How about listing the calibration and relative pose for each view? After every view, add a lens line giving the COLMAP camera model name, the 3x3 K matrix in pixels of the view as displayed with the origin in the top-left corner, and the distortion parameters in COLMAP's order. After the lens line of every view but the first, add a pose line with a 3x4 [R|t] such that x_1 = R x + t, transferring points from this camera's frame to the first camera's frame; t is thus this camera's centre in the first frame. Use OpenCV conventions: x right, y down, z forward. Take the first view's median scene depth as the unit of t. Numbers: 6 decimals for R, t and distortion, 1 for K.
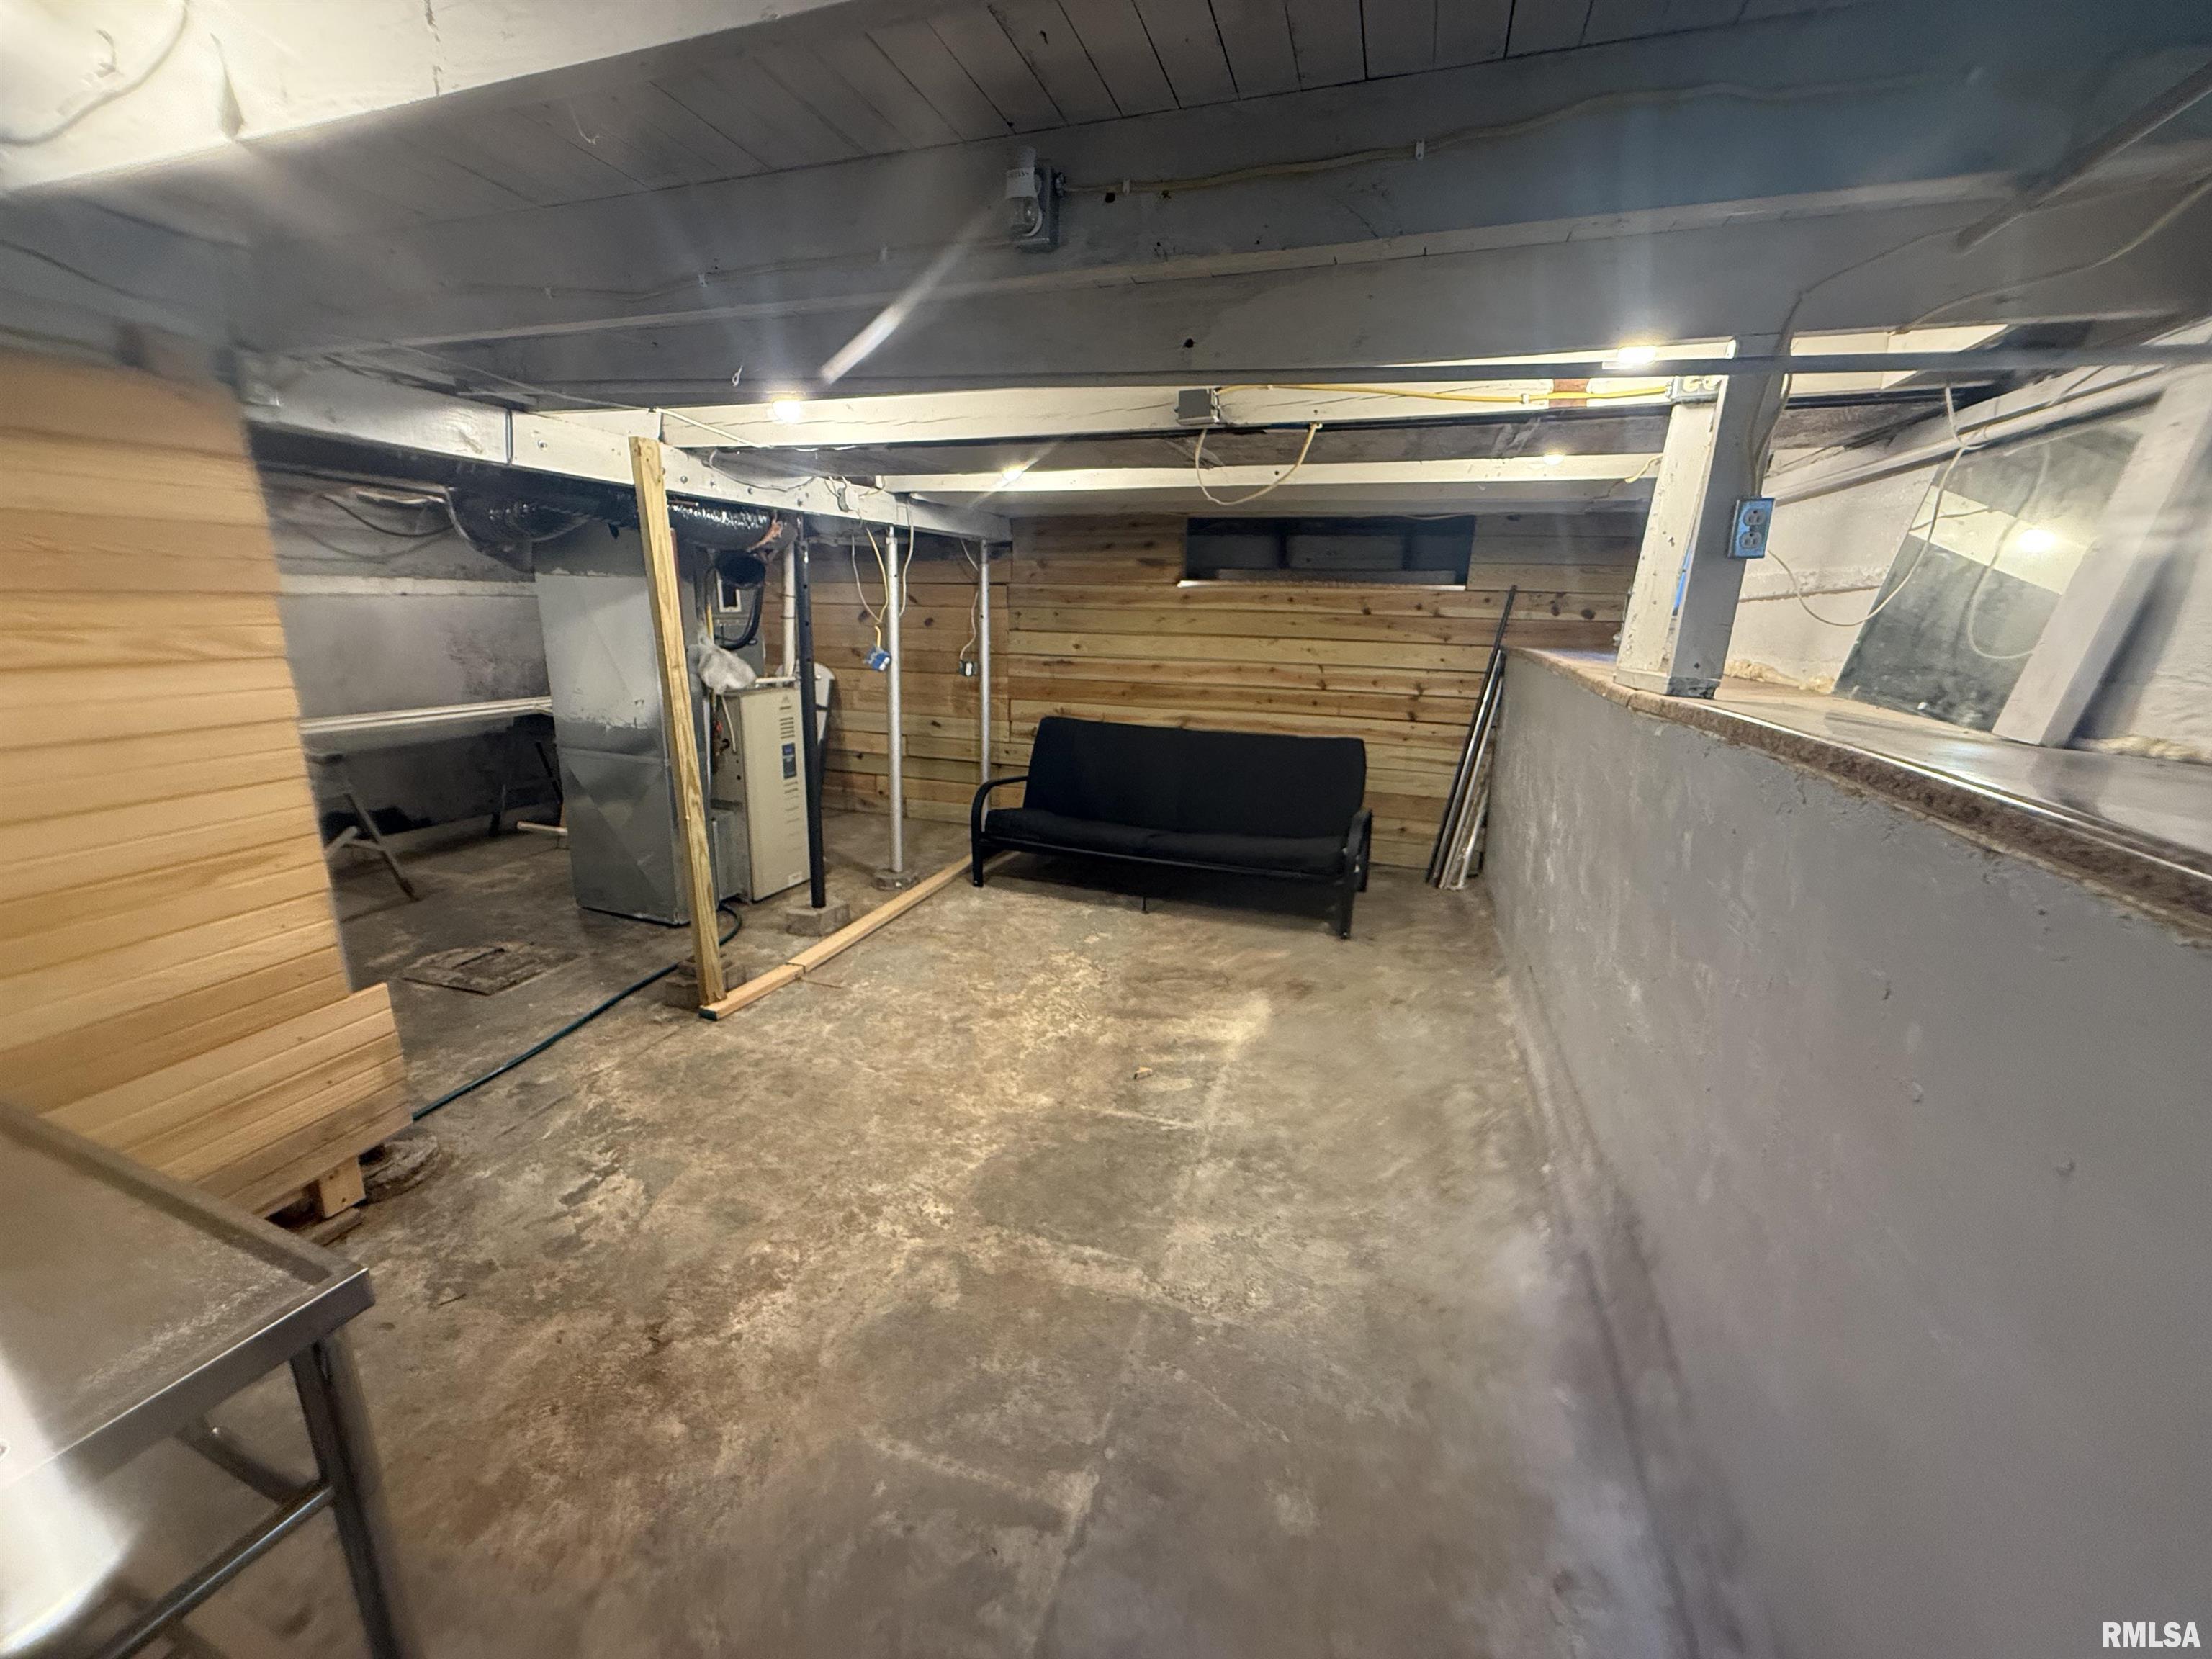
lens RADIAL K [[872.9, 0, 1102.9], [0, 872.9, 813.1], [0, 0, 1]] dist [0.000042, 0.000012]
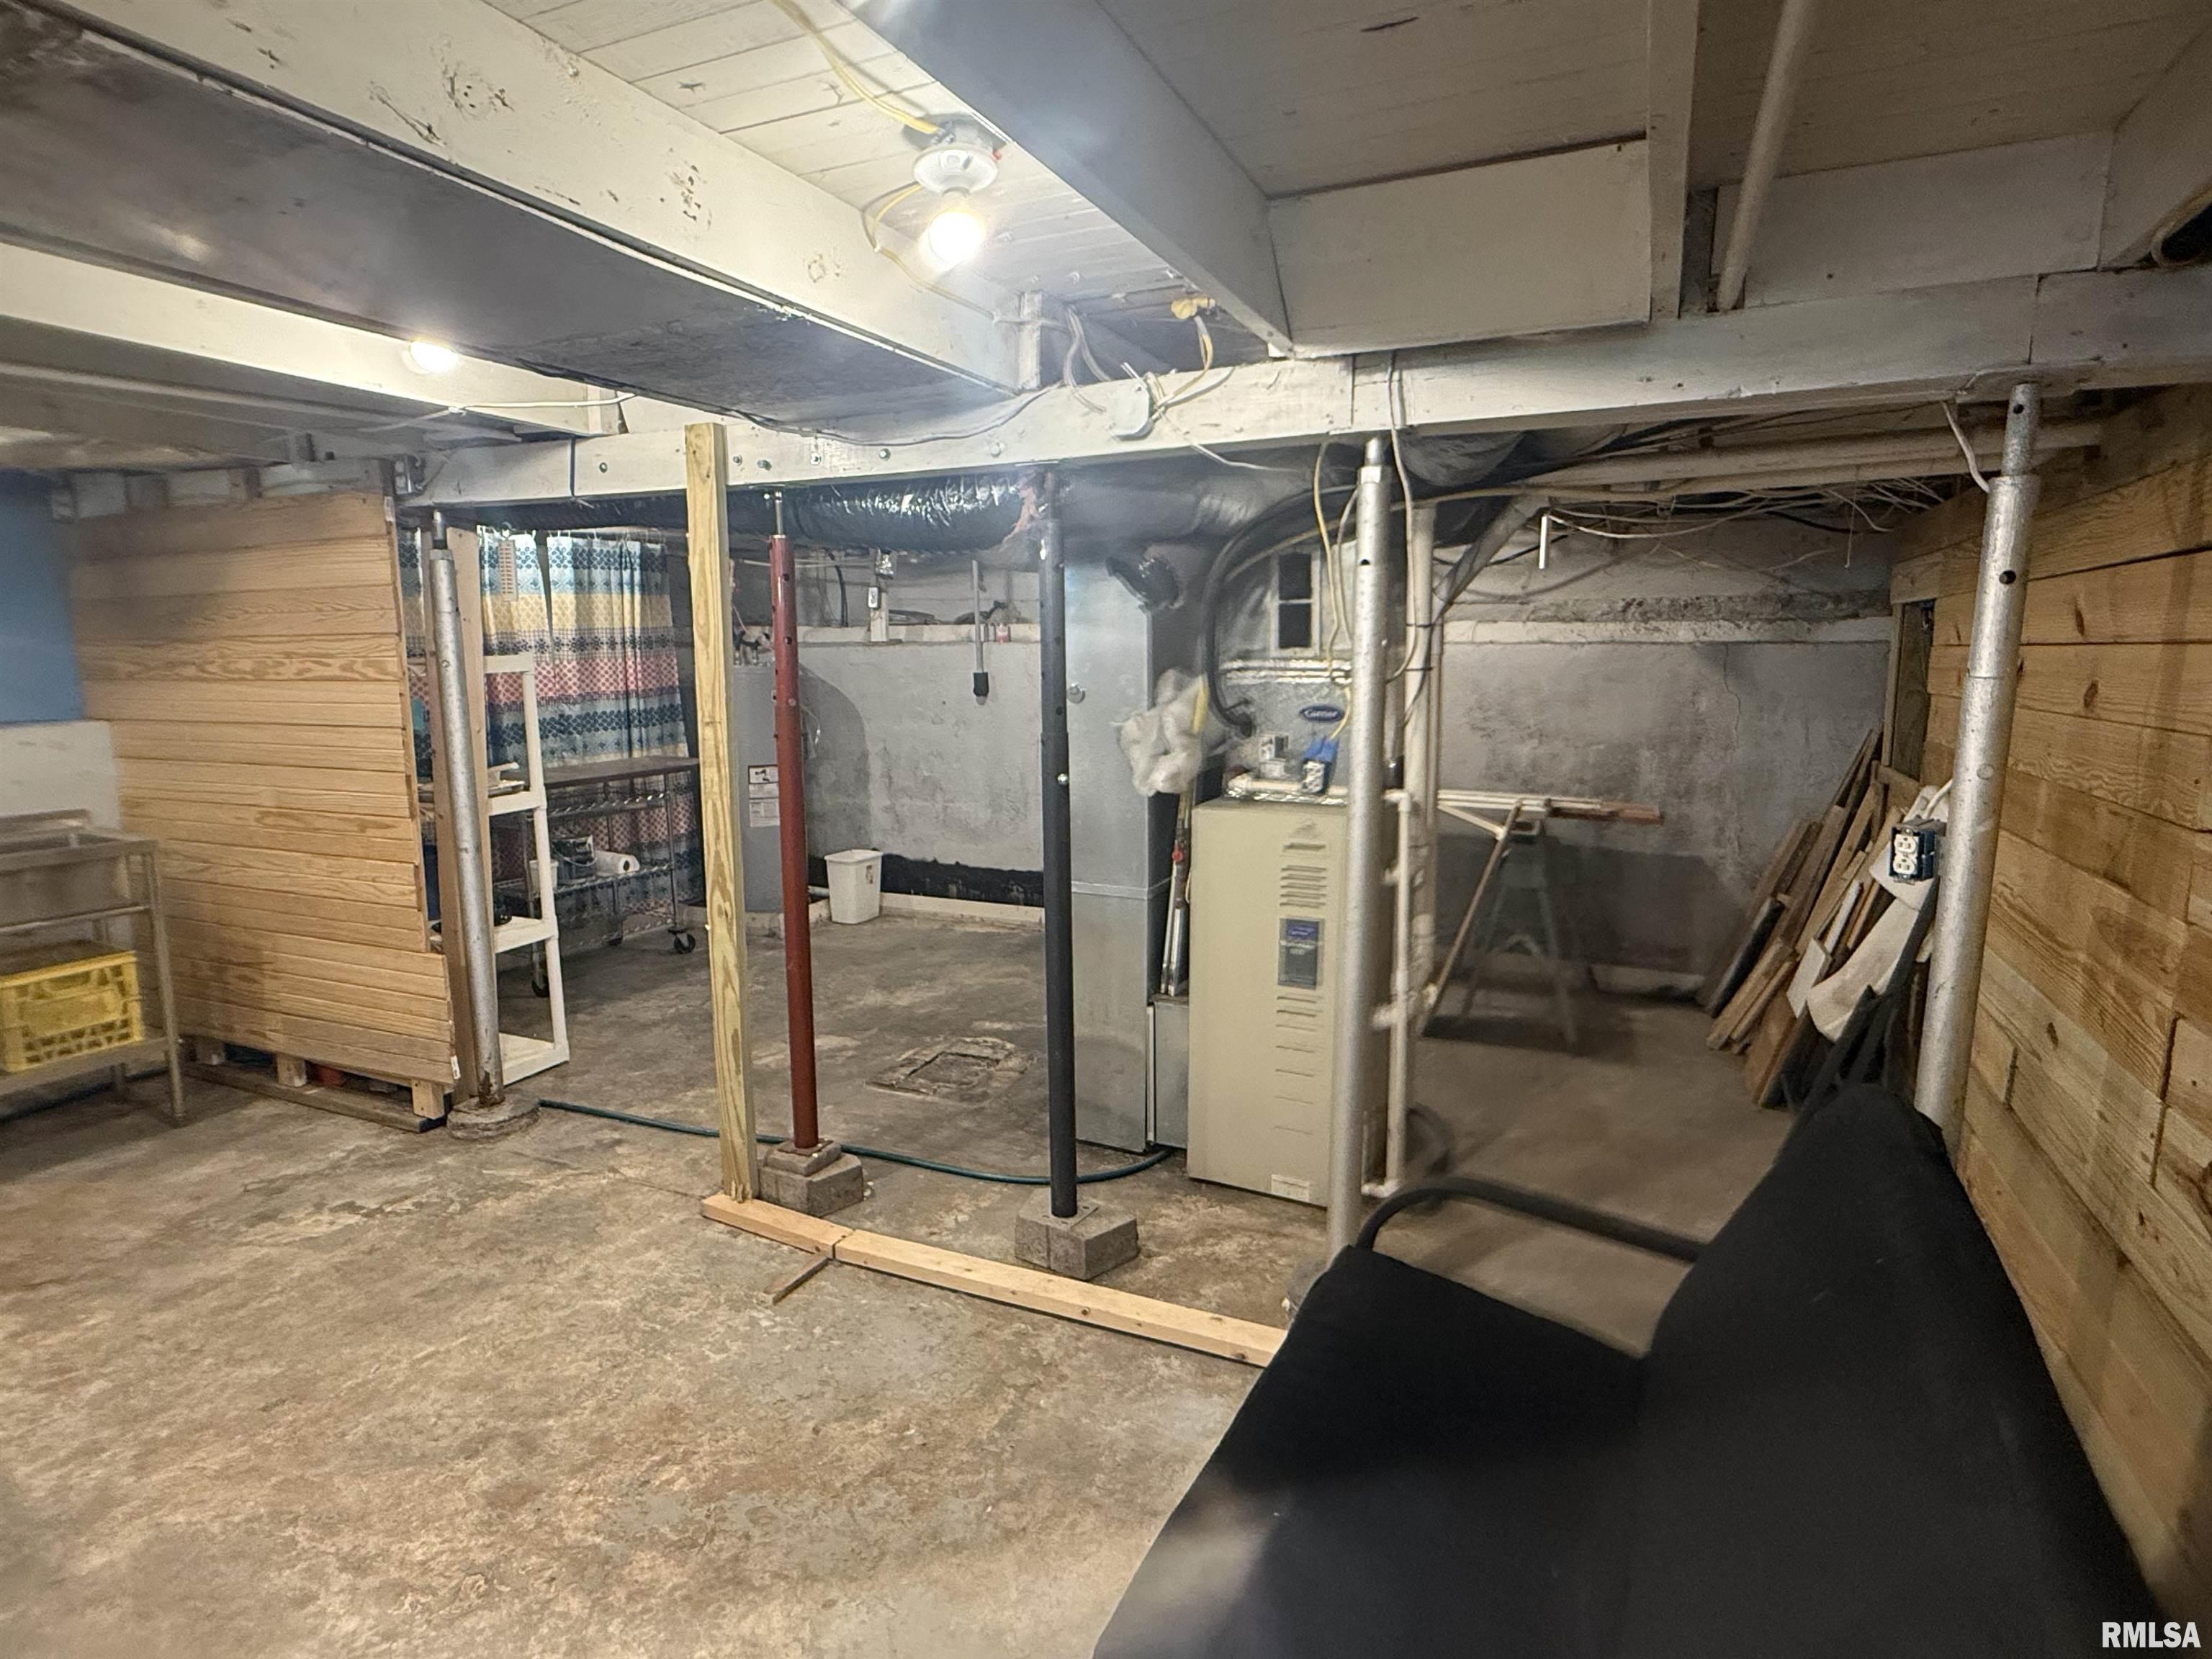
lens RADIAL K [[1185.5, 0, 1102.8], [0, 1185.5, 825.5], [0, 0, 1]] dist [-0.002771, 0.000299]
pose [[-0.108847, 0.128464, -0.985723, 0.450973], [-0.233686, 0.960518, 0.150984, -0.301027], [0.966200, 0.246784, -0.074529, 1.360383]]
